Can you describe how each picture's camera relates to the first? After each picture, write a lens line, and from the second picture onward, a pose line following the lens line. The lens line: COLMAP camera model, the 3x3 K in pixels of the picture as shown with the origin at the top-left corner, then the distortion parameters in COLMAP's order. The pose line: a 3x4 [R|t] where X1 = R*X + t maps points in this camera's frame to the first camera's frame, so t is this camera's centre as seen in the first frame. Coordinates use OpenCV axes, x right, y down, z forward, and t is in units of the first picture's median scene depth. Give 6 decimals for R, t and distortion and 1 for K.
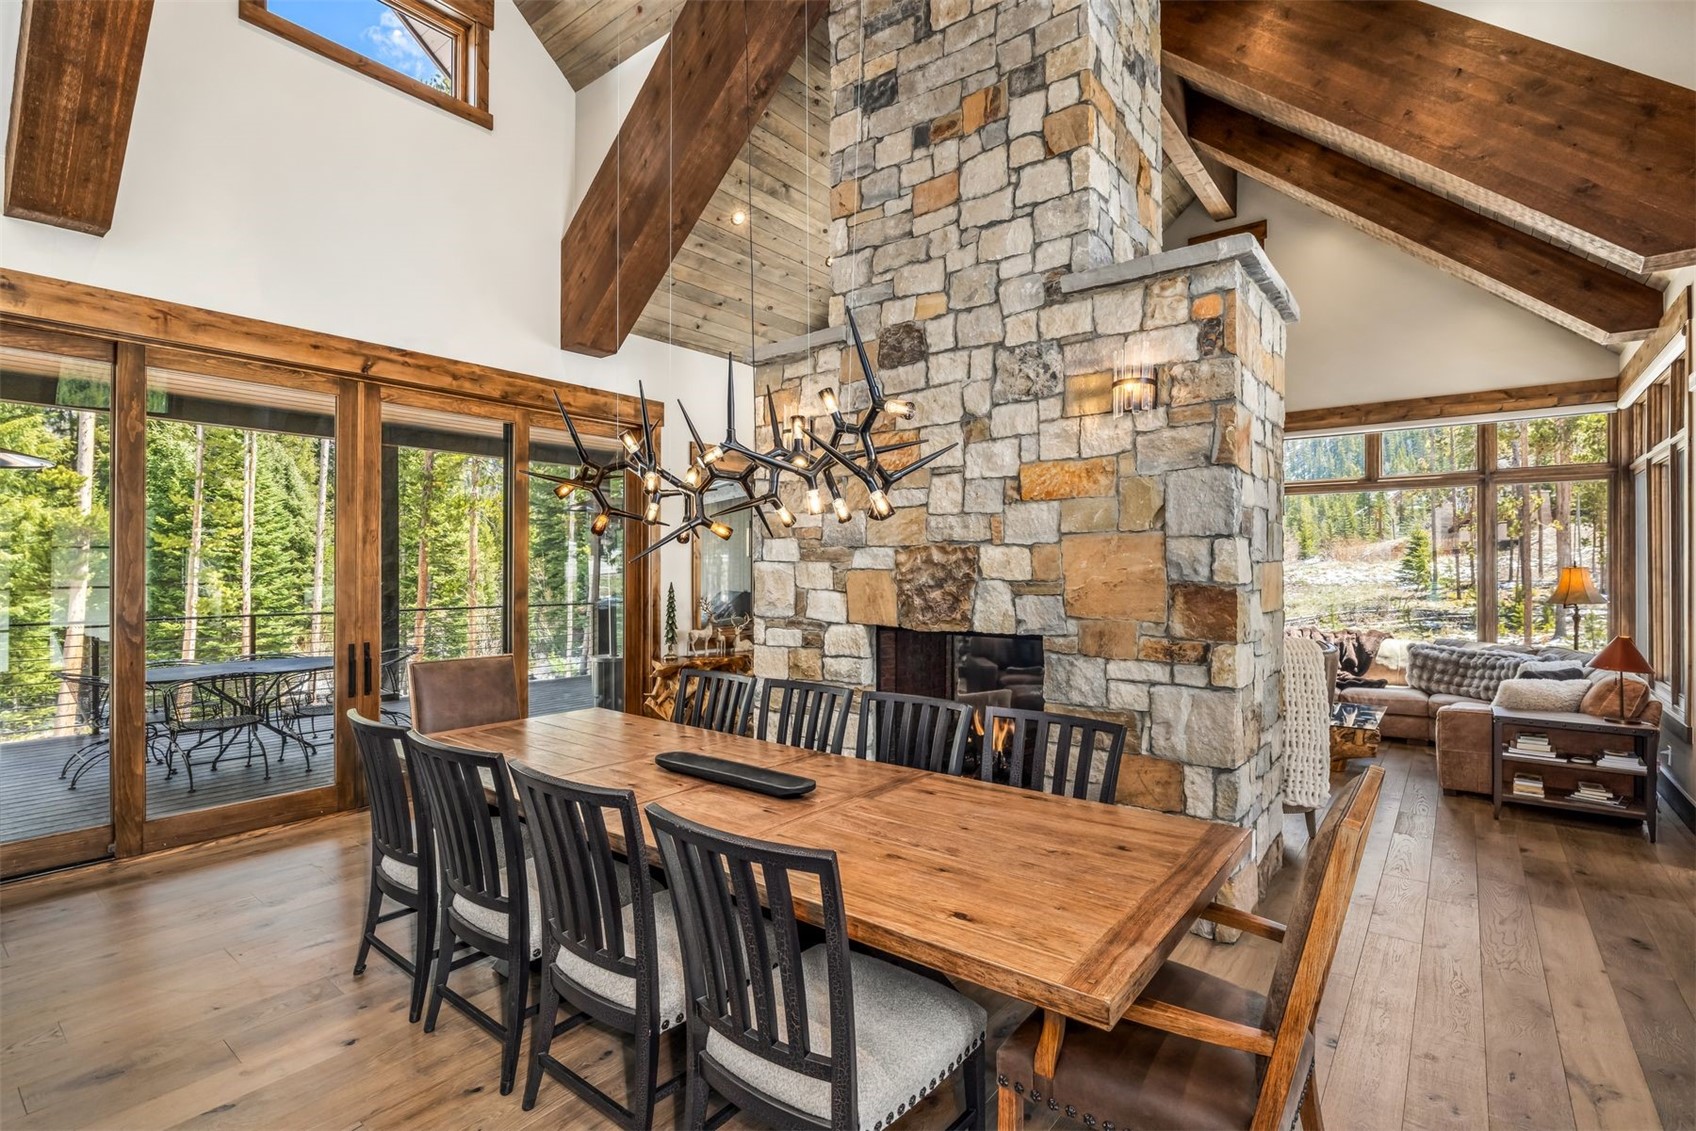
lens RADIAL K [[796.8, 0, 846.7], [0, 796.8, 565.3], [0, 0, 1]] dist [0.001299, 0.000433]
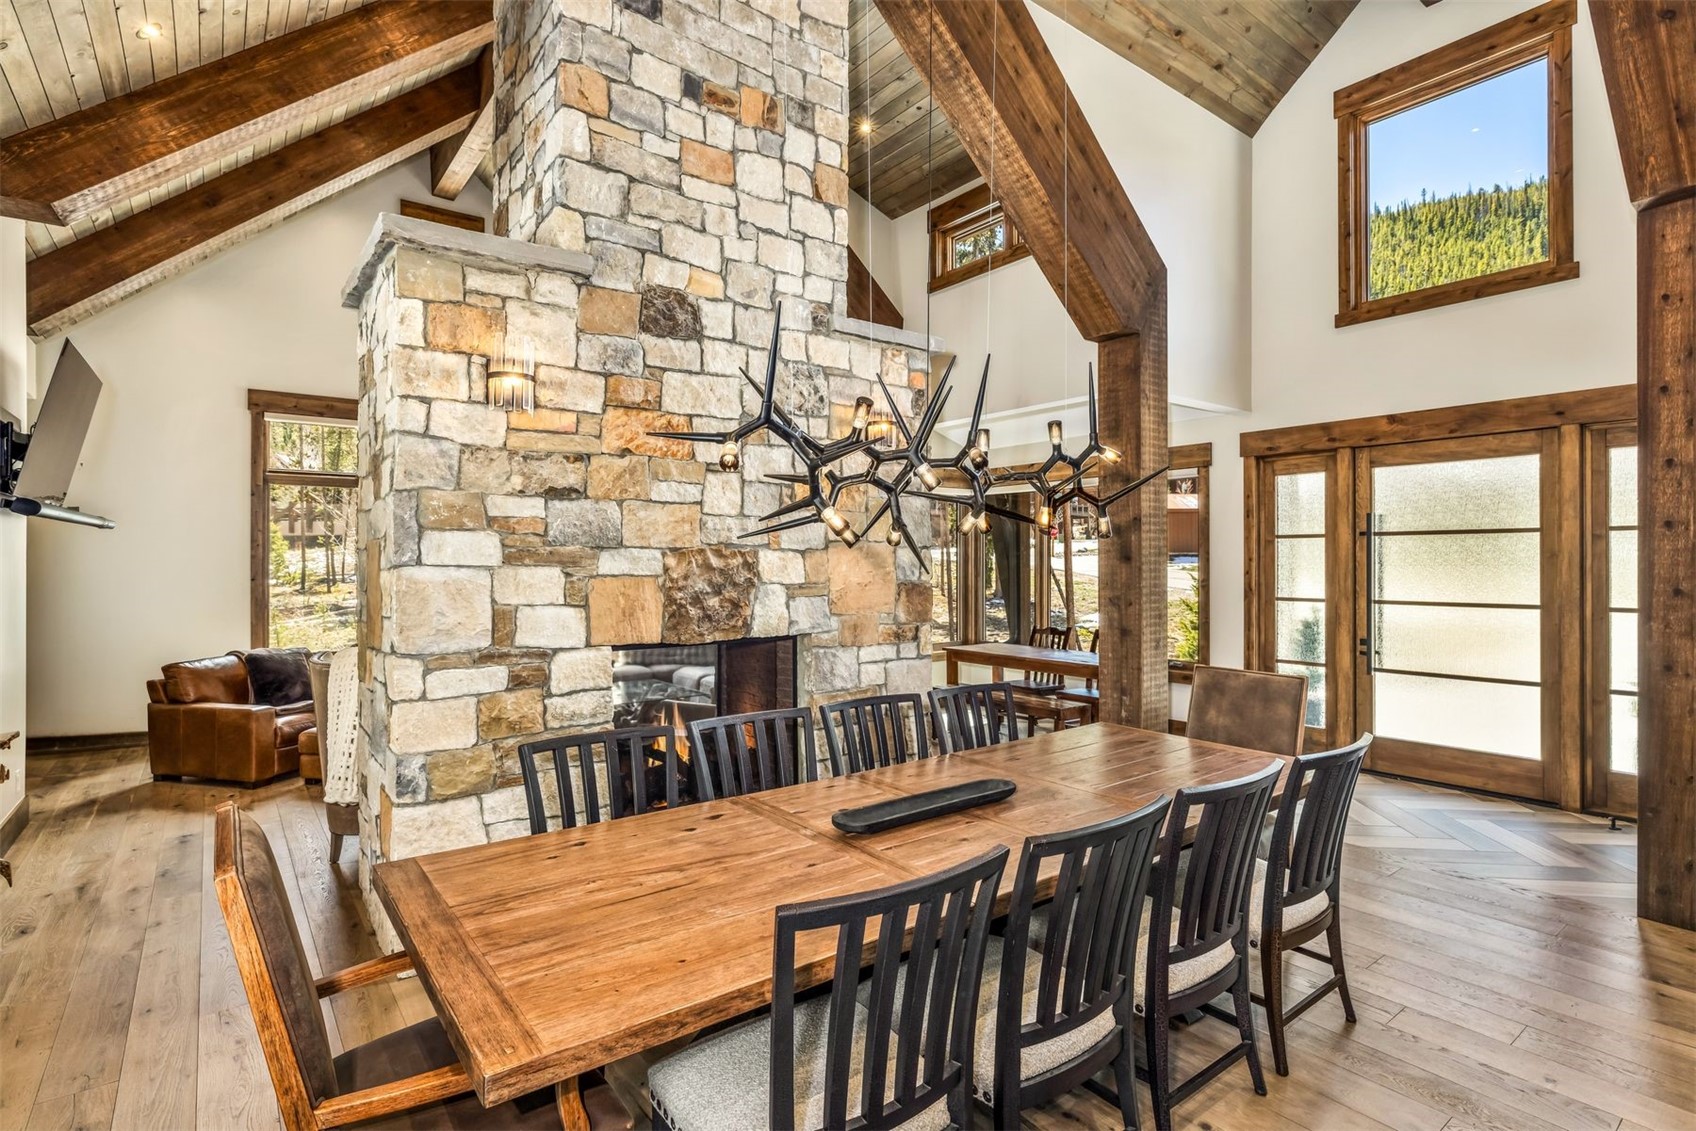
lens RADIAL K [[853.1, 0, 843.6], [0, 853.1, 556.9], [0, 0, 1]] dist [-0.004386, -0.000293]
pose [[0.234980, 0.000398, 0.972000, -0.827878], [-0.003725, 0.999993, 0.000491, -0.016455], [-0.971993, -0.003736, 0.234980, 0.639831]]
